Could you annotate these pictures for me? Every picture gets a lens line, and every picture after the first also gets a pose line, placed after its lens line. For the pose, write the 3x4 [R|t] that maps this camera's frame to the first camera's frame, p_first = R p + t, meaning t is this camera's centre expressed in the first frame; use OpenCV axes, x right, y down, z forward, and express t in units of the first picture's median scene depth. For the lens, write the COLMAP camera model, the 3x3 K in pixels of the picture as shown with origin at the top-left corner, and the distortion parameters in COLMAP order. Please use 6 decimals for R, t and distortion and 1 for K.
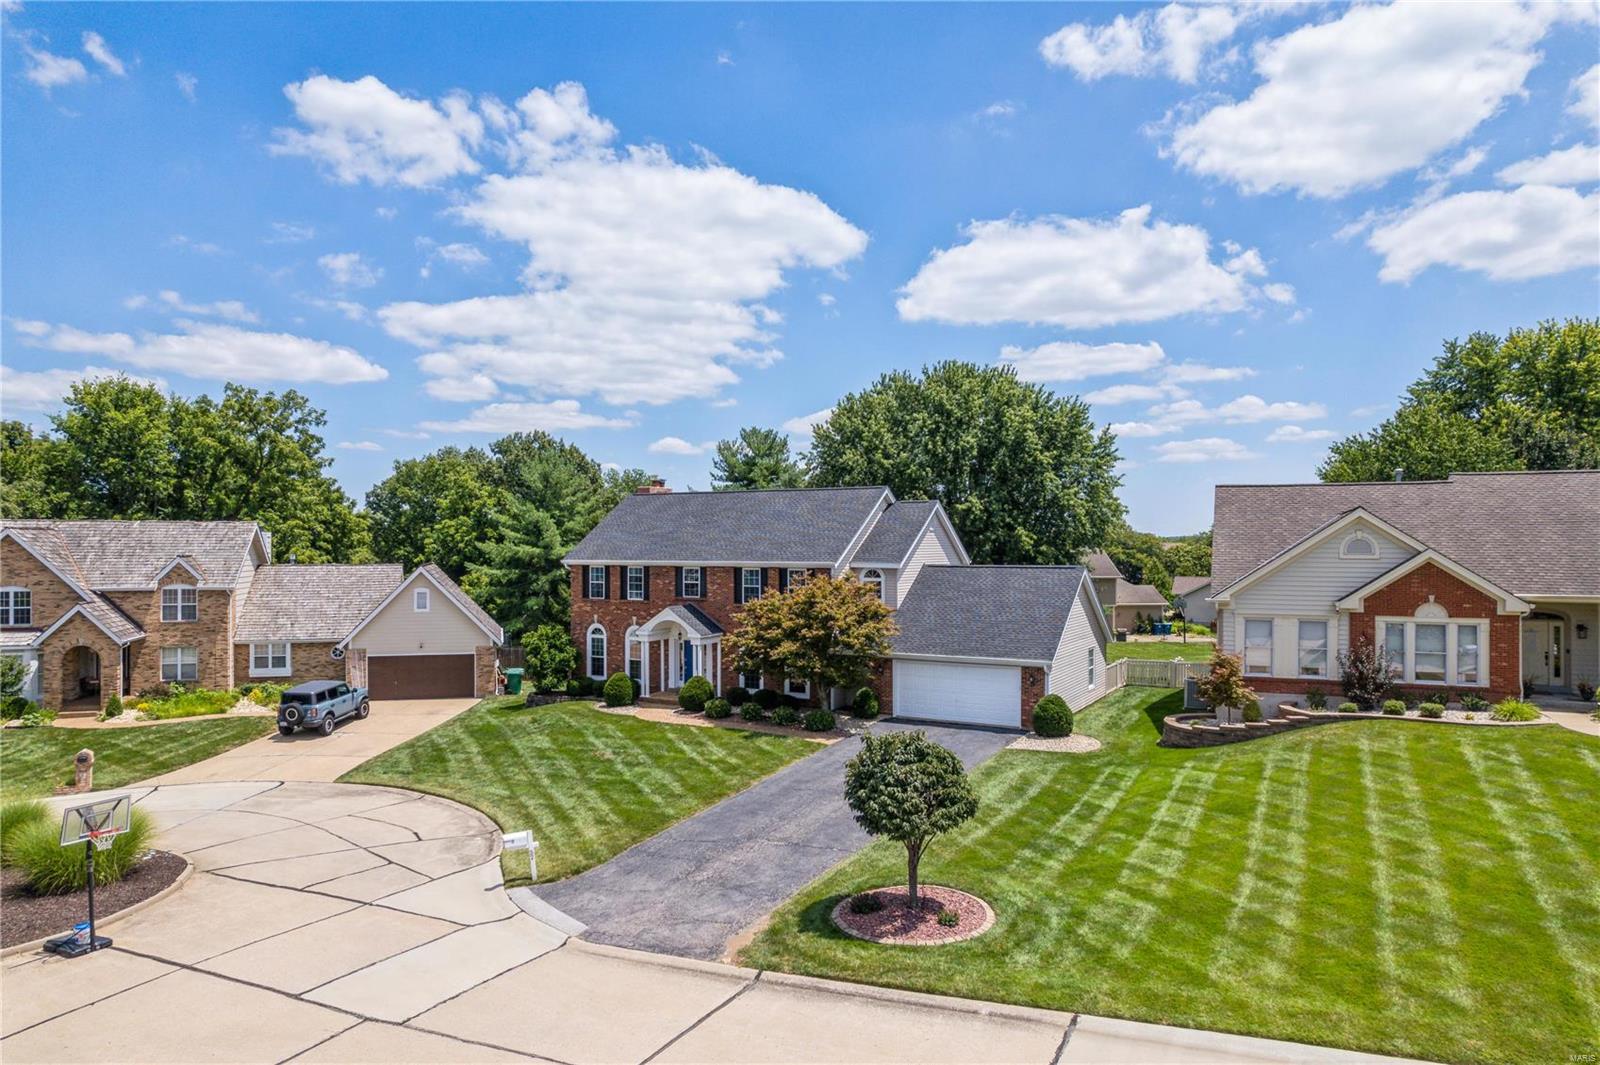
lens RADIAL K [[1052.5, 0, 800.0], [0, 1052.5, 532.5], [0, 0, 1]] dist [-0.105019, 0.098343]
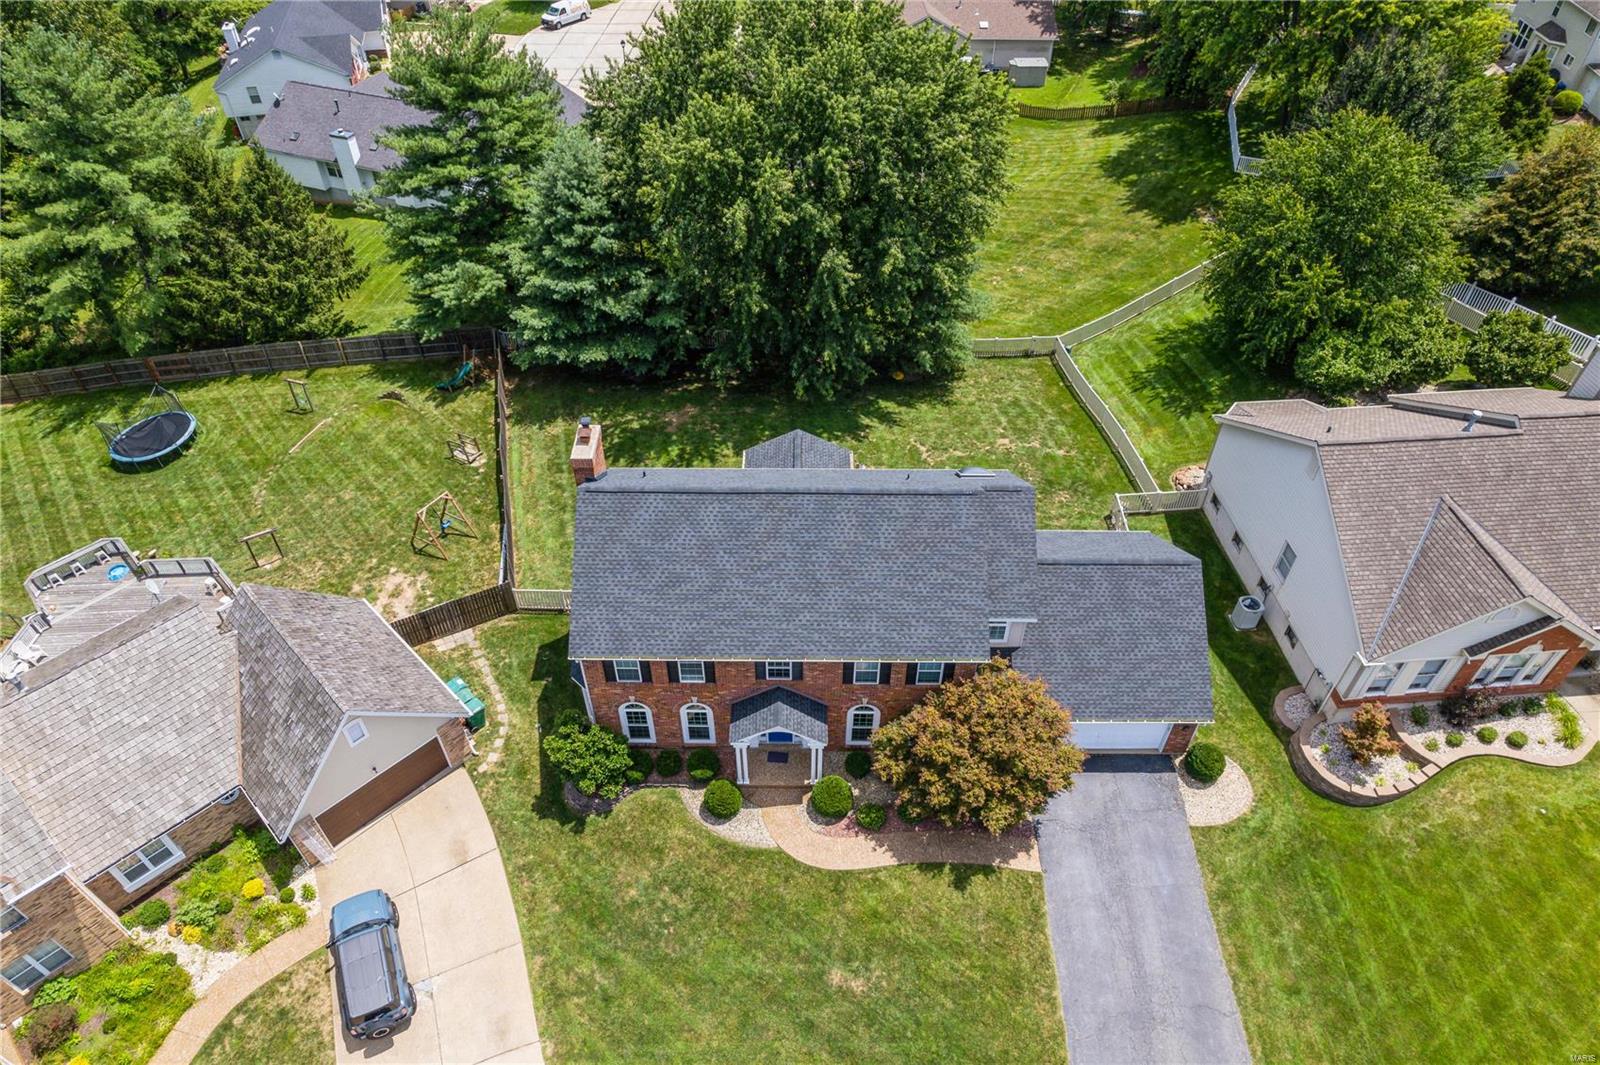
lens RADIAL K [[1079.1, 0, 792.1], [0, 1079.1, 531.6], [0, 0, 1]] dist [-0.095548, 0.085534]
pose [[0.874411, -0.316487, 0.367752, -0.365654], [-0.010399, 0.745561, 0.666356, -0.589981], [-0.485075, -0.586493, 0.648636, 0.520866]]
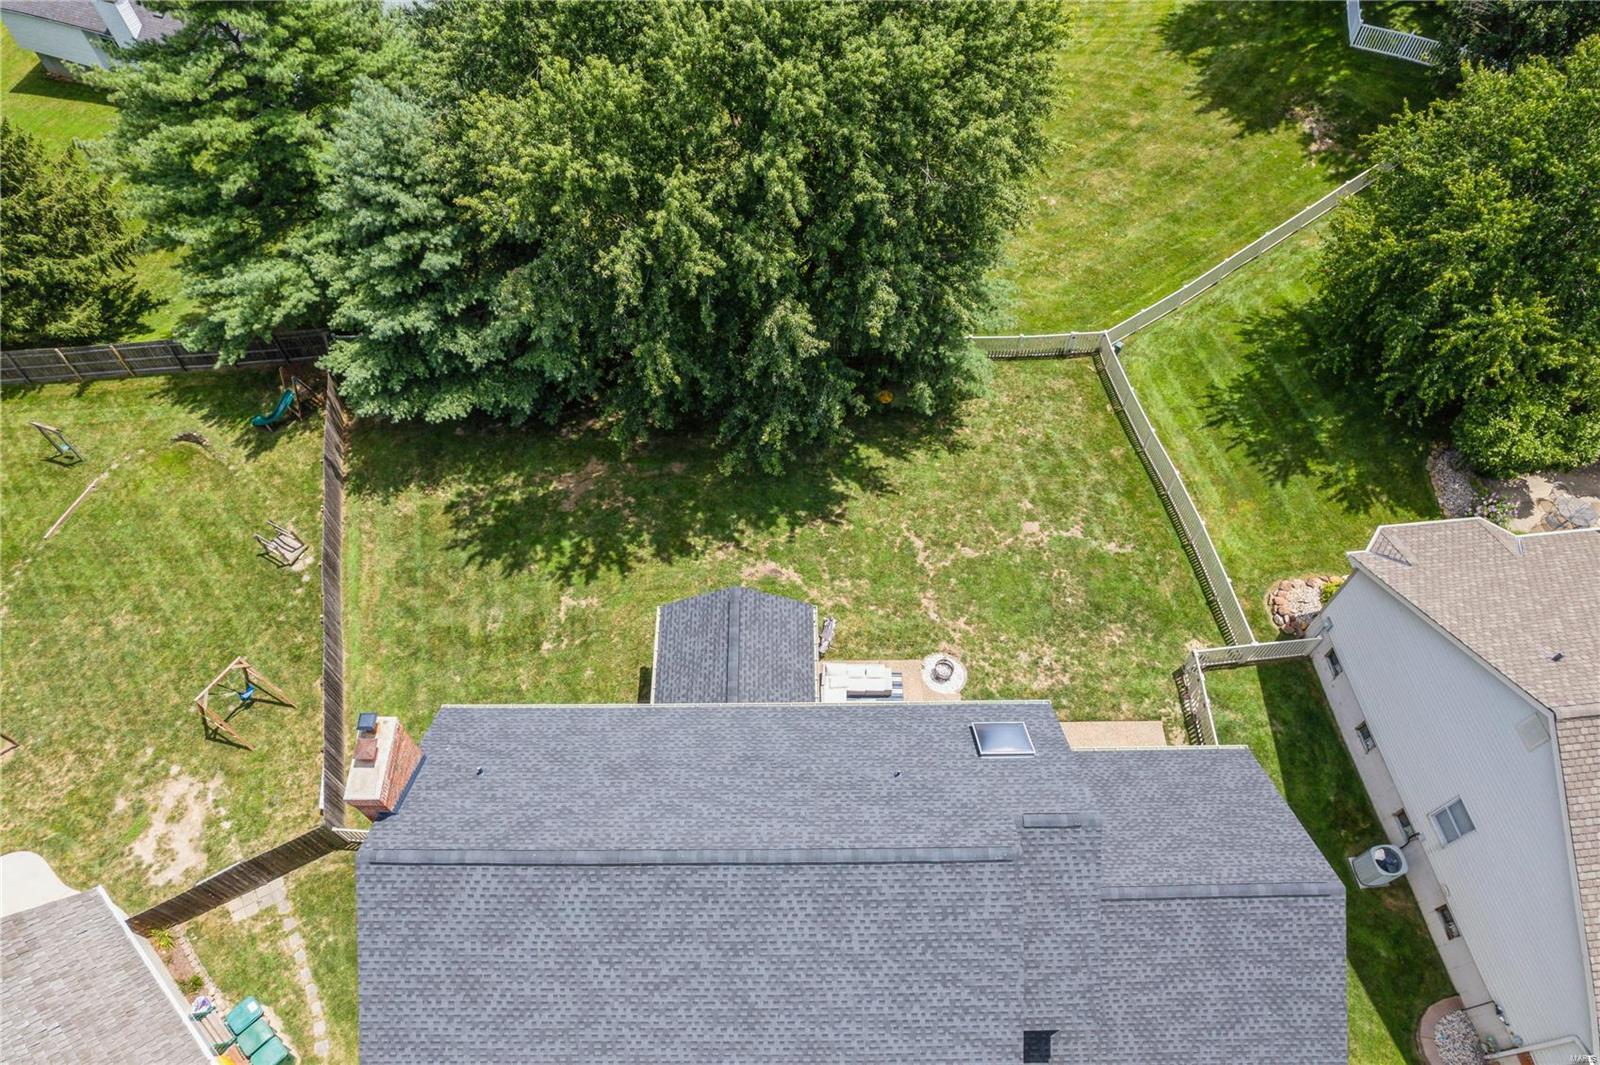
lens RADIAL K [[1052.5, 0, 800.0], [0, 1052.5, 532.5], [0, 0, 1]] dist [-0.105019, 0.098343]
pose [[0.862906, -0.407823, 0.298451, -0.075768], [-0.012993, 0.572468, 0.819824, -0.543843], [-0.505197, -0.711309, 0.488687, 0.956944]]
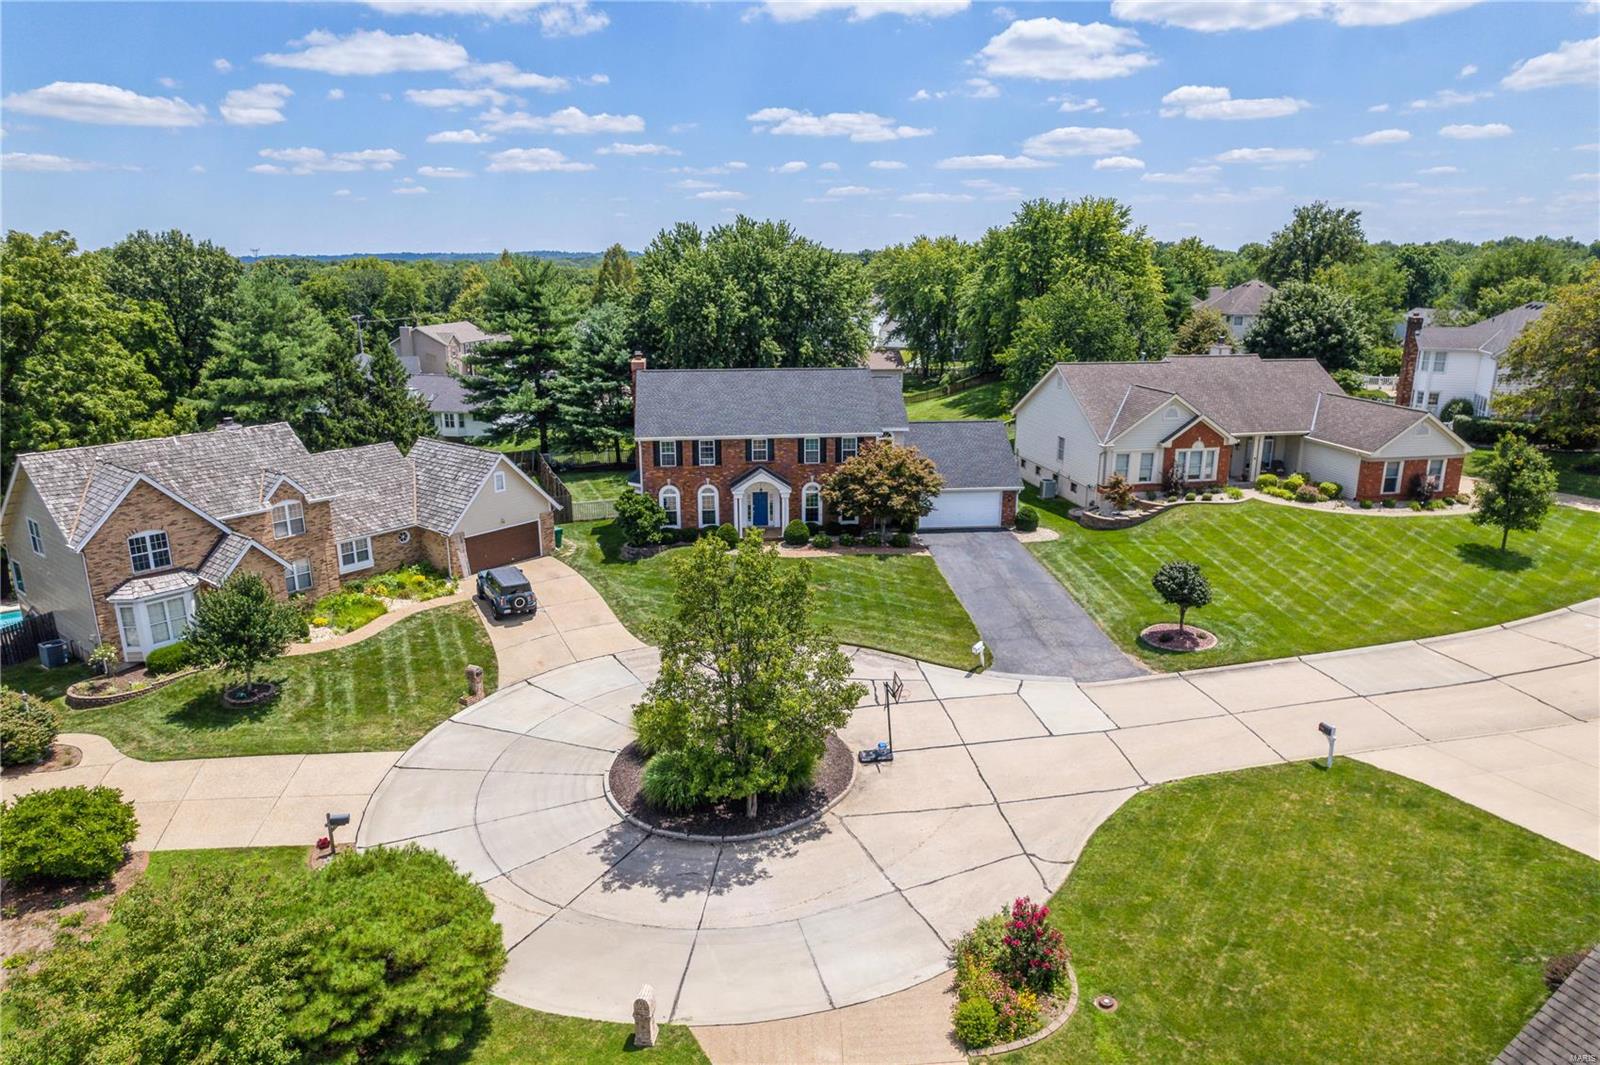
lens RADIAL K [[1052.5, 0, 800.0], [0, 1052.5, 532.5], [0, 0, 1]] dist [-0.105019, 0.098343]
pose [[0.817955, -0.151315, 0.555025, -0.829423], [-0.001186, 0.964342, 0.264655, -0.209005], [-0.575281, -0.217135, 0.788609, -0.121562]]
